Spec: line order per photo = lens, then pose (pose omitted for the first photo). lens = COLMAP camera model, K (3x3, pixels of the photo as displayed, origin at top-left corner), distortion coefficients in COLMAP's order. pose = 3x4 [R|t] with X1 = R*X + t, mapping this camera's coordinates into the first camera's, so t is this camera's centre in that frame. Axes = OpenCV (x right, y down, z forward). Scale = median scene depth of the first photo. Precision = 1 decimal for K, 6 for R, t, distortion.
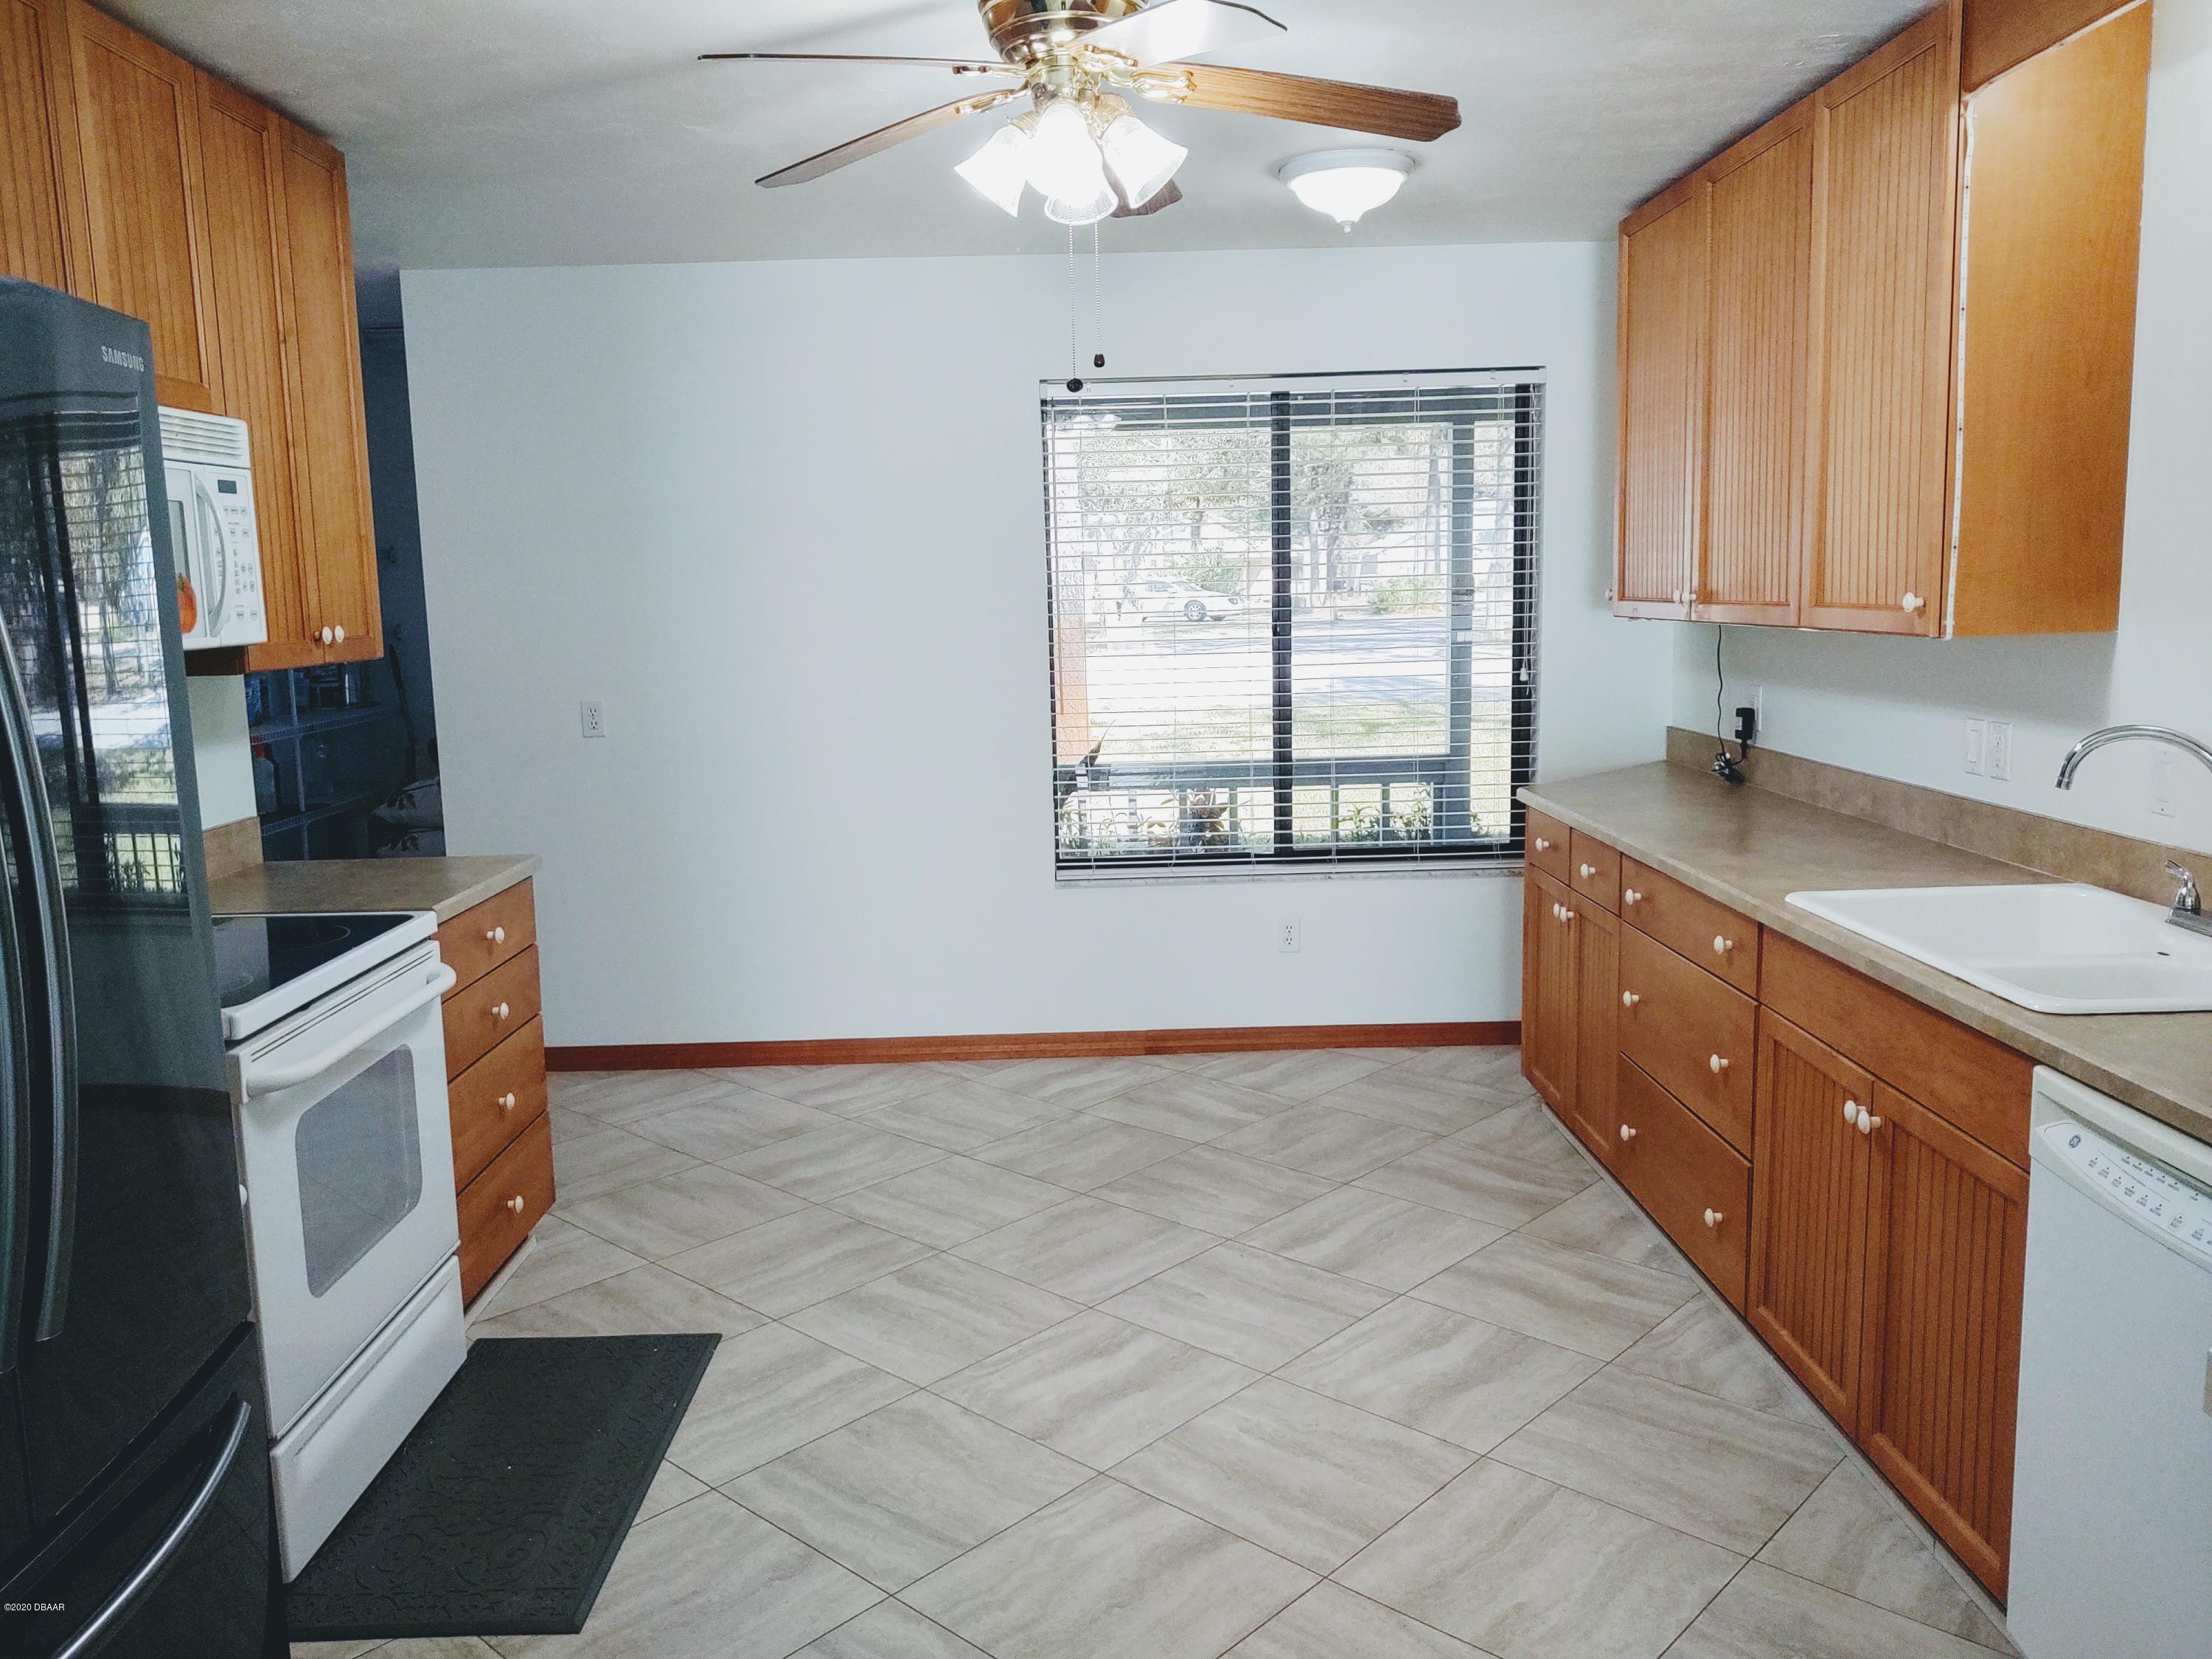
lens RADIAL K [[1677.8, 0, 1101.6], [0, 1677.8, 823.7], [0, 0, 1]] dist [0.003121, -0.005709]
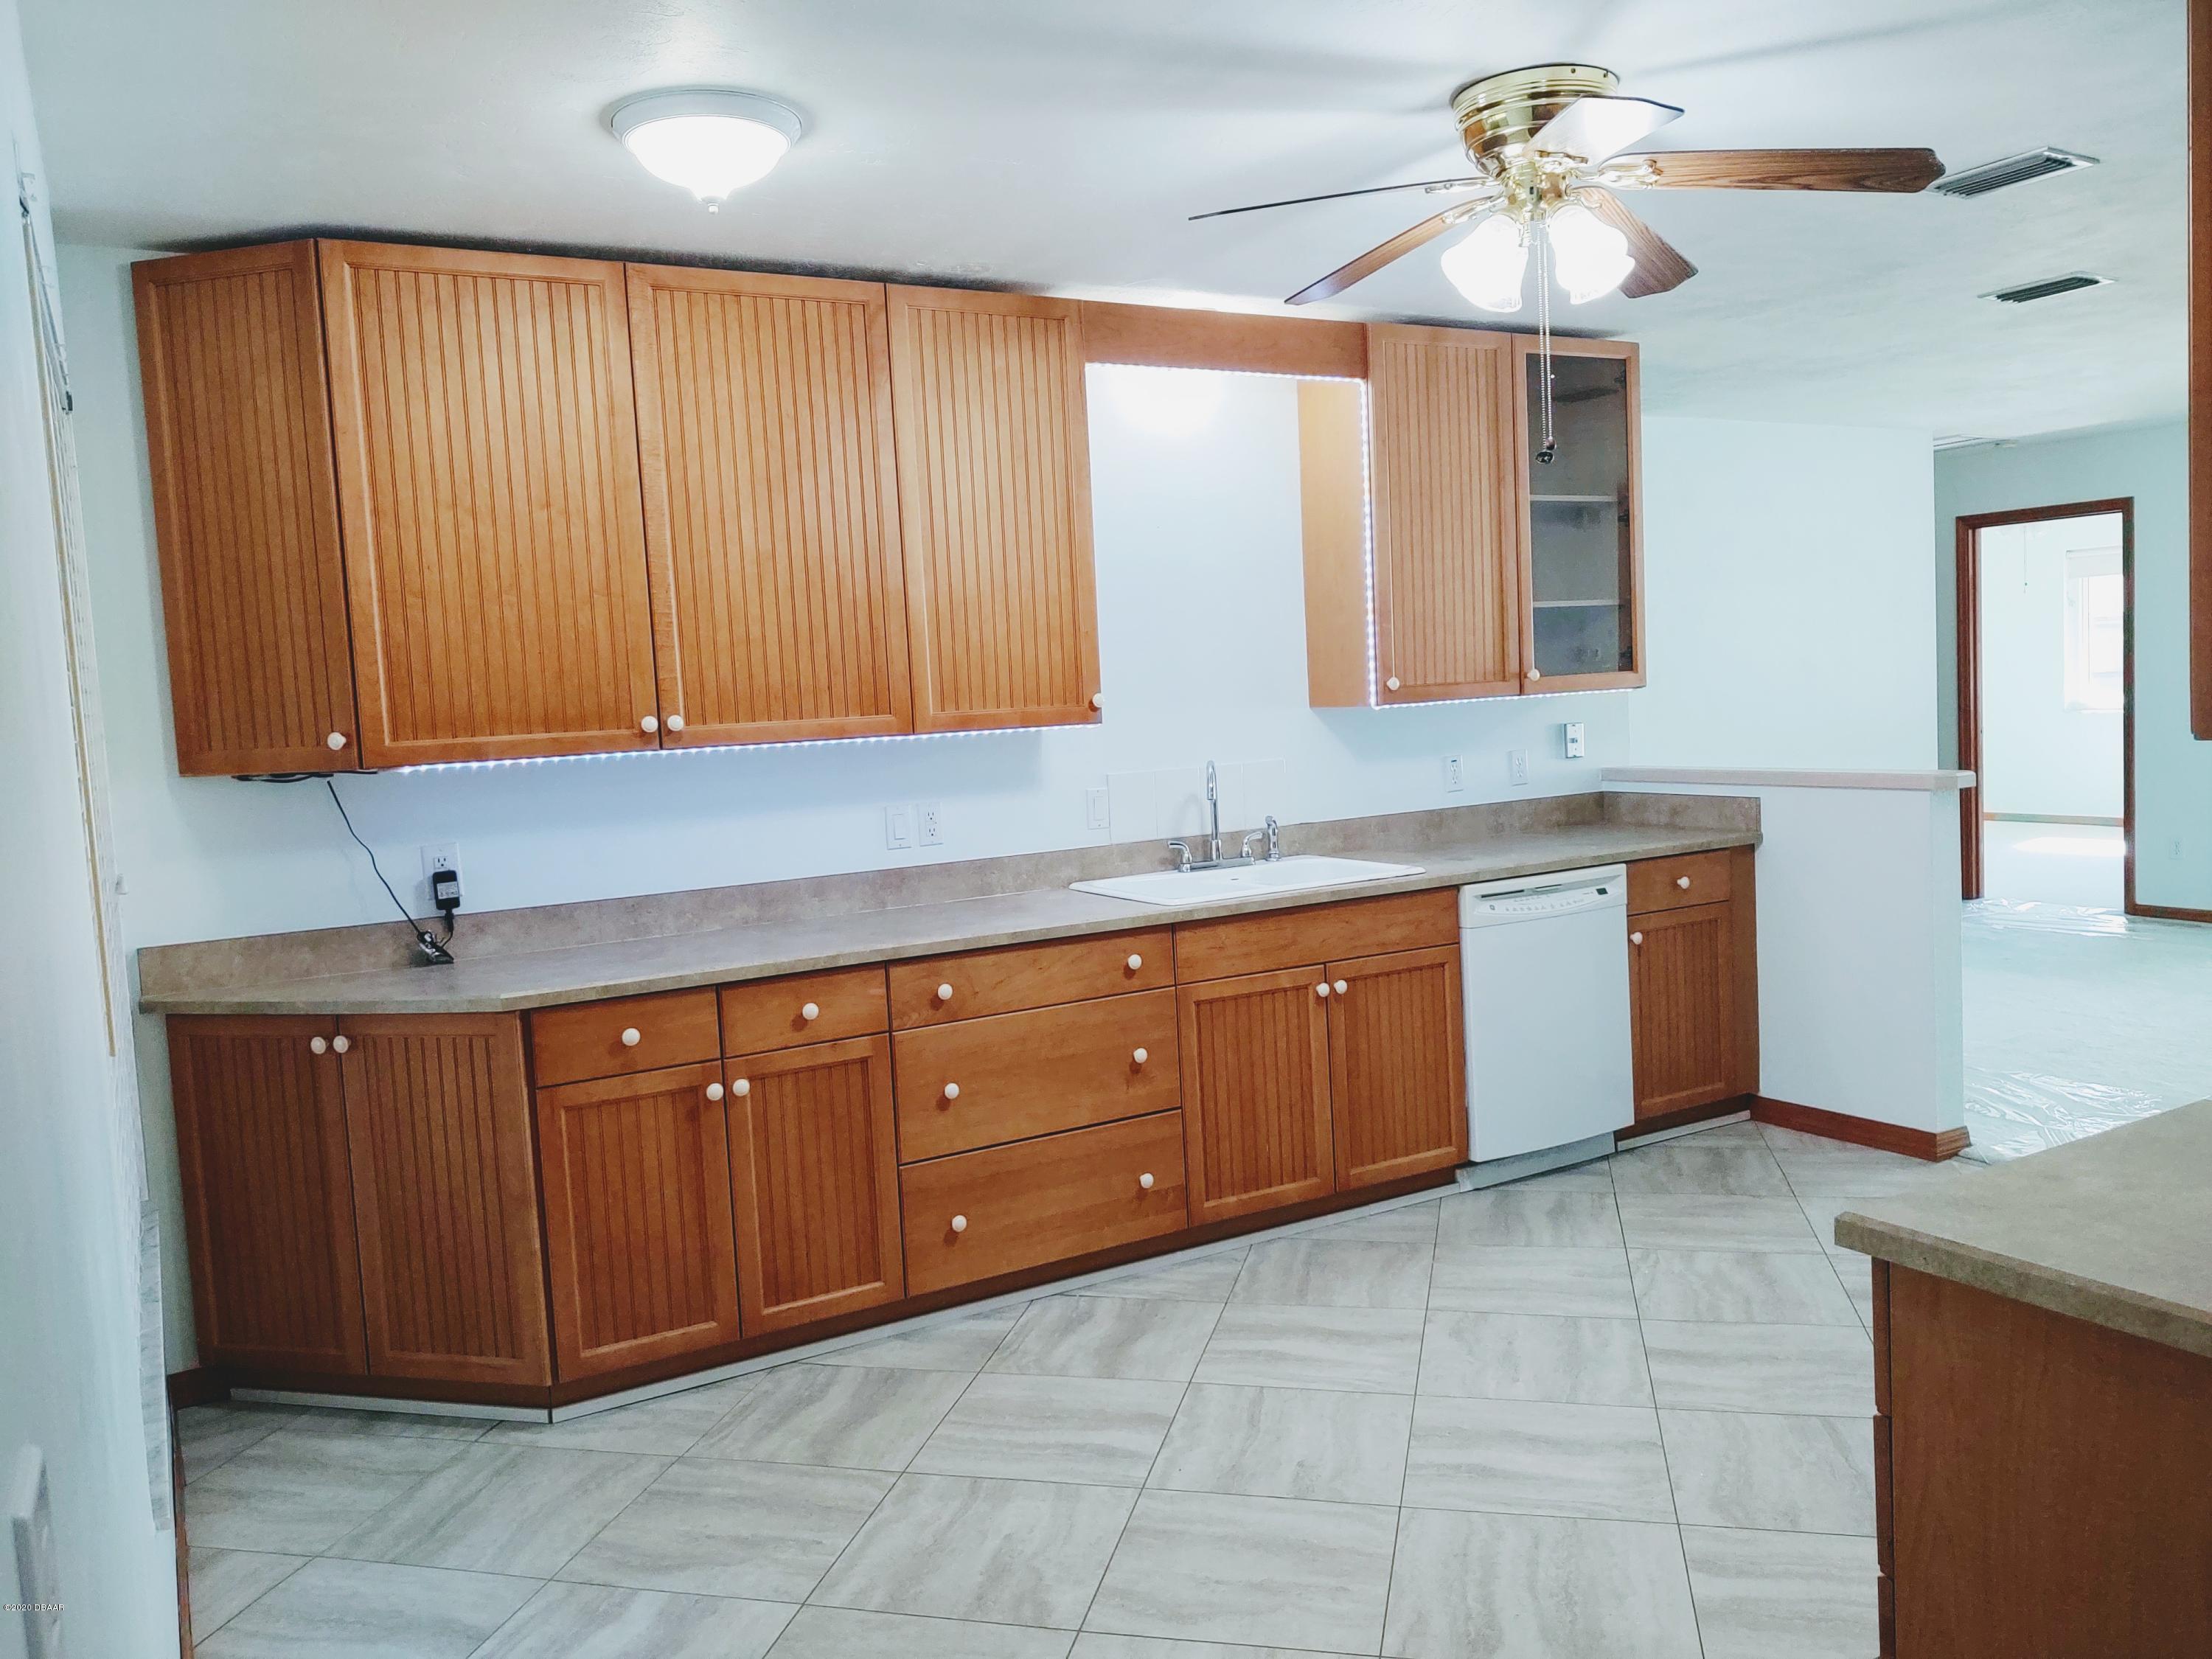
lens RADIAL K [[1677.8, 0, 1095.0], [0, 1677.8, 827.2], [0, 0, 1]] dist [0.003121, -0.005709]
pose [[-0.483954, -0.026527, 0.874691, -0.611199], [0.186834, 0.973362, 0.132892, -0.171052], [-0.854916, 0.227736, -0.466106, 1.335411]]
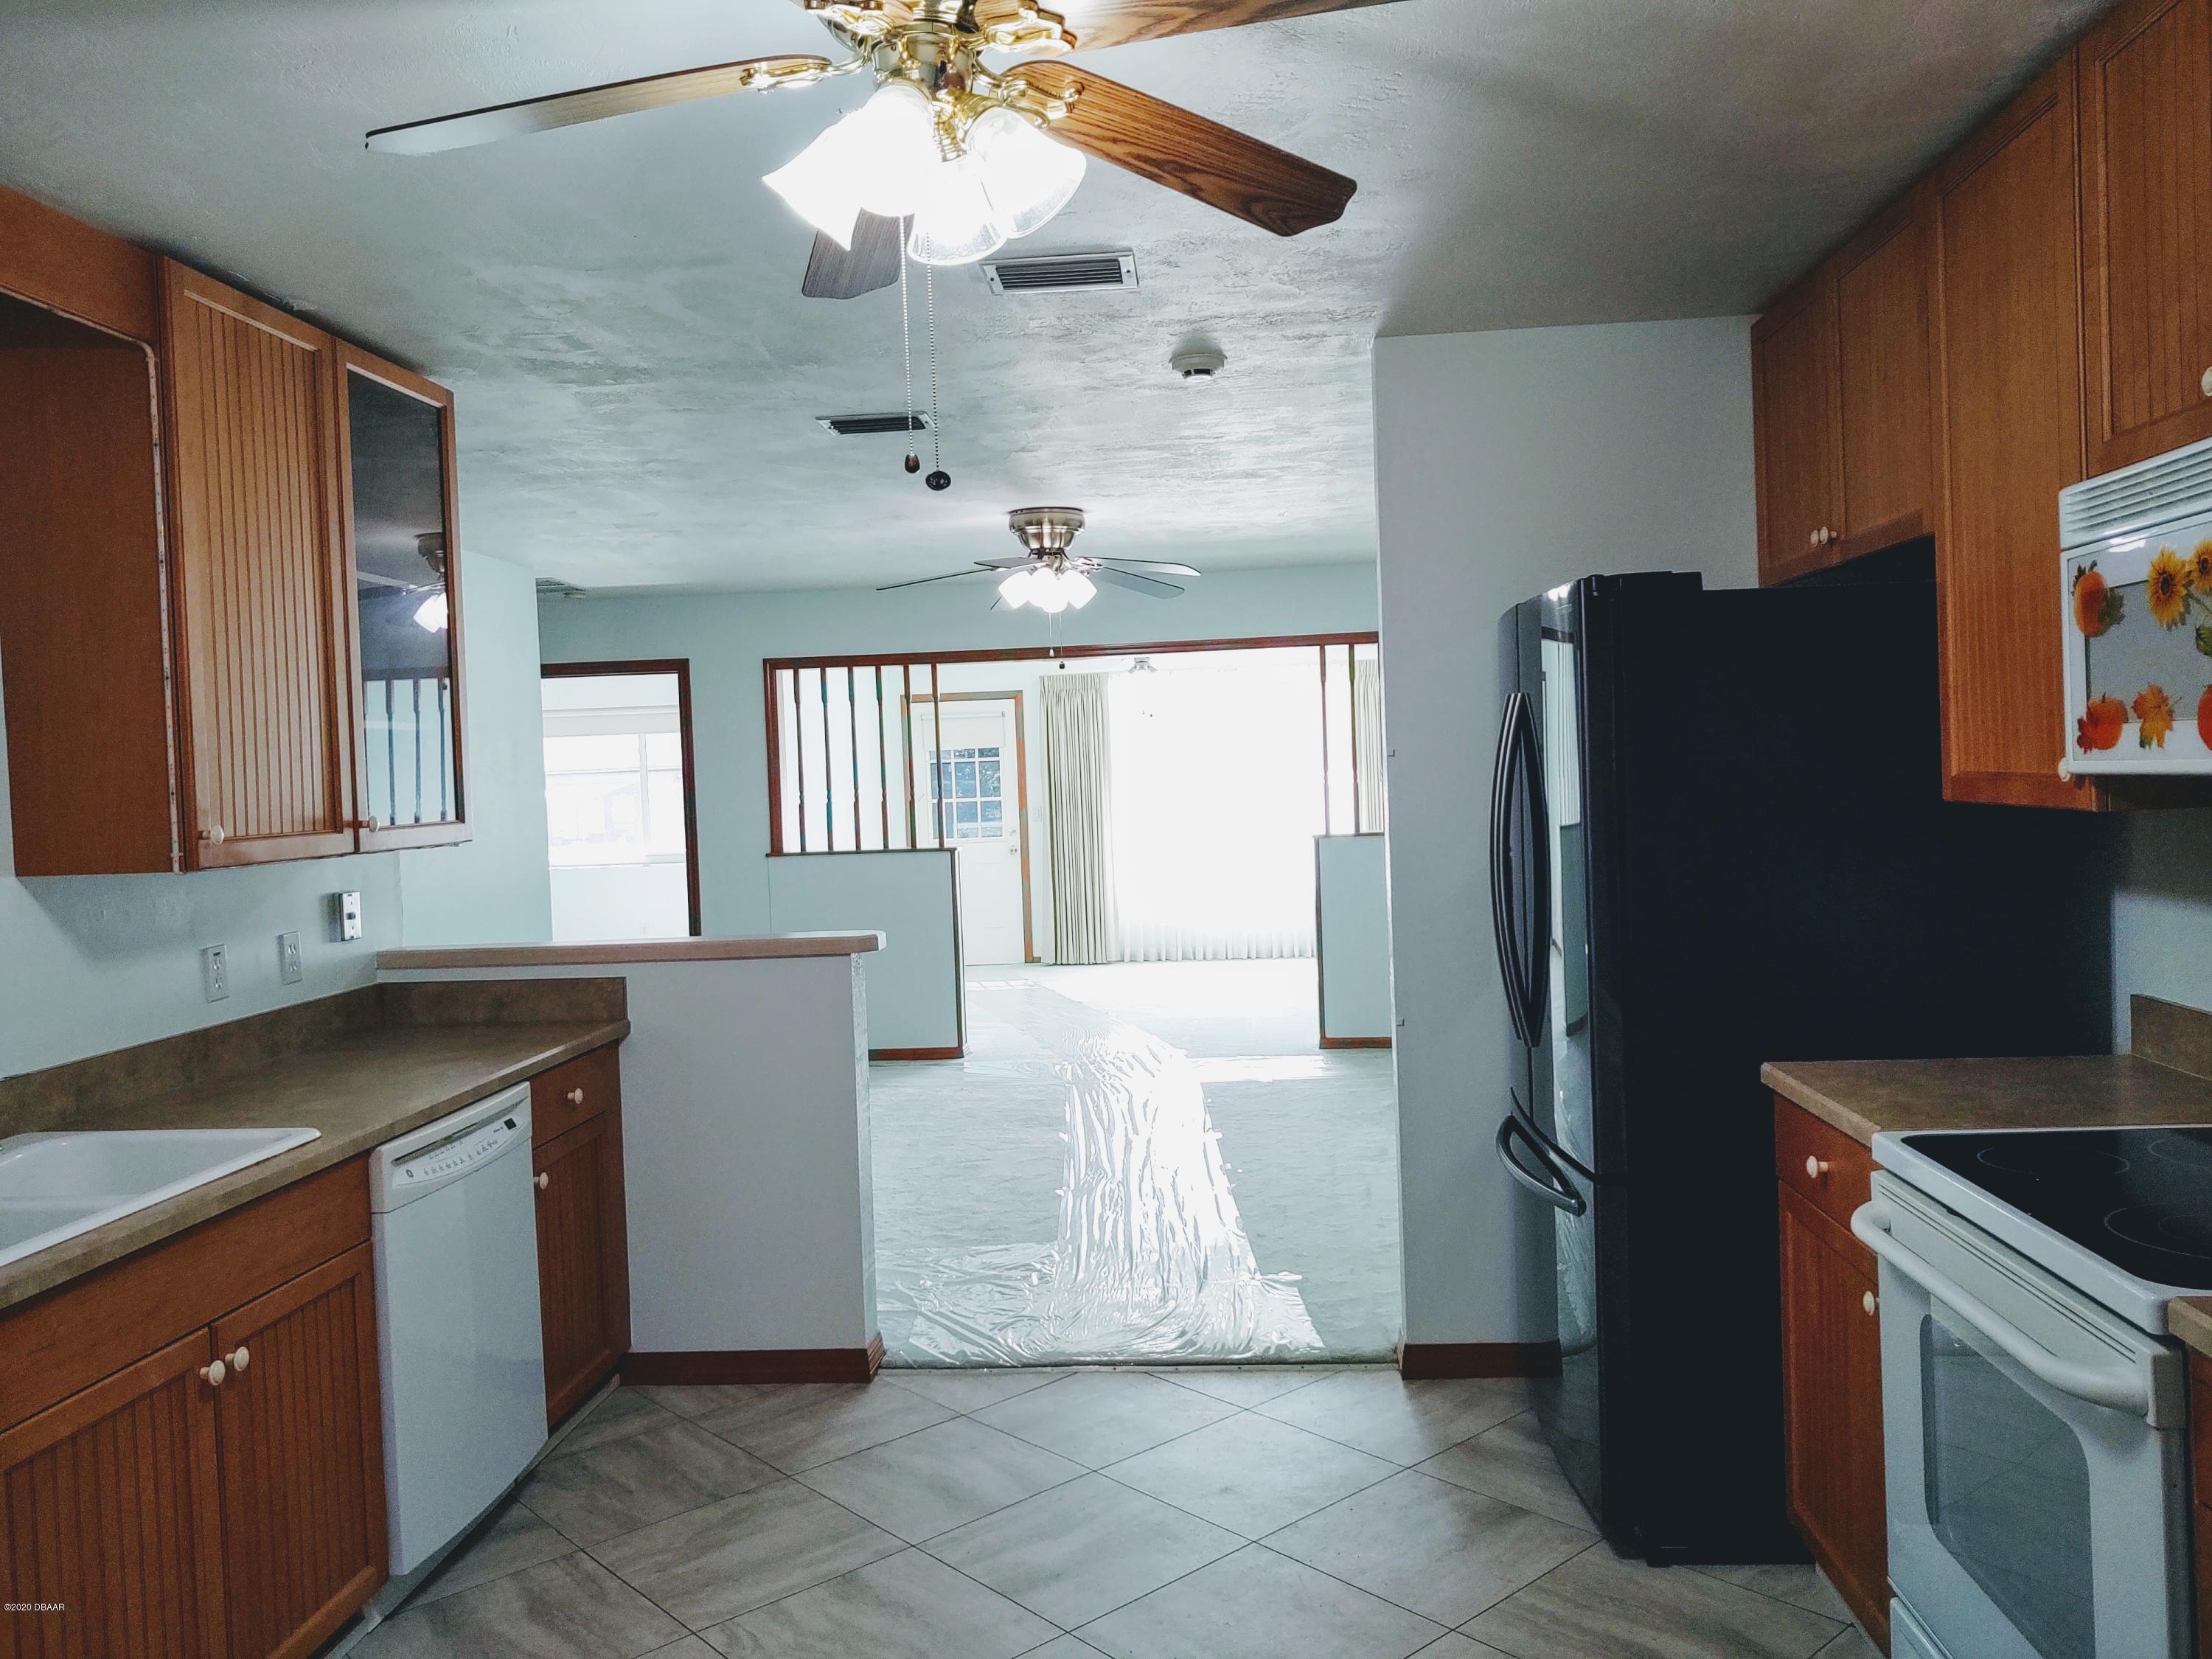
lens RADIAL K [[1677.8, 0, 1107.0], [0, 1677.8, 822.1], [0, 0, 1]] dist [0.003121, -0.005709]
pose [[-0.993236, 0.056381, 0.101509, -0.123575], [0.073254, 0.982538, 0.171033, -0.176267], [-0.090093, 0.177312, -0.980022, 1.263298]]
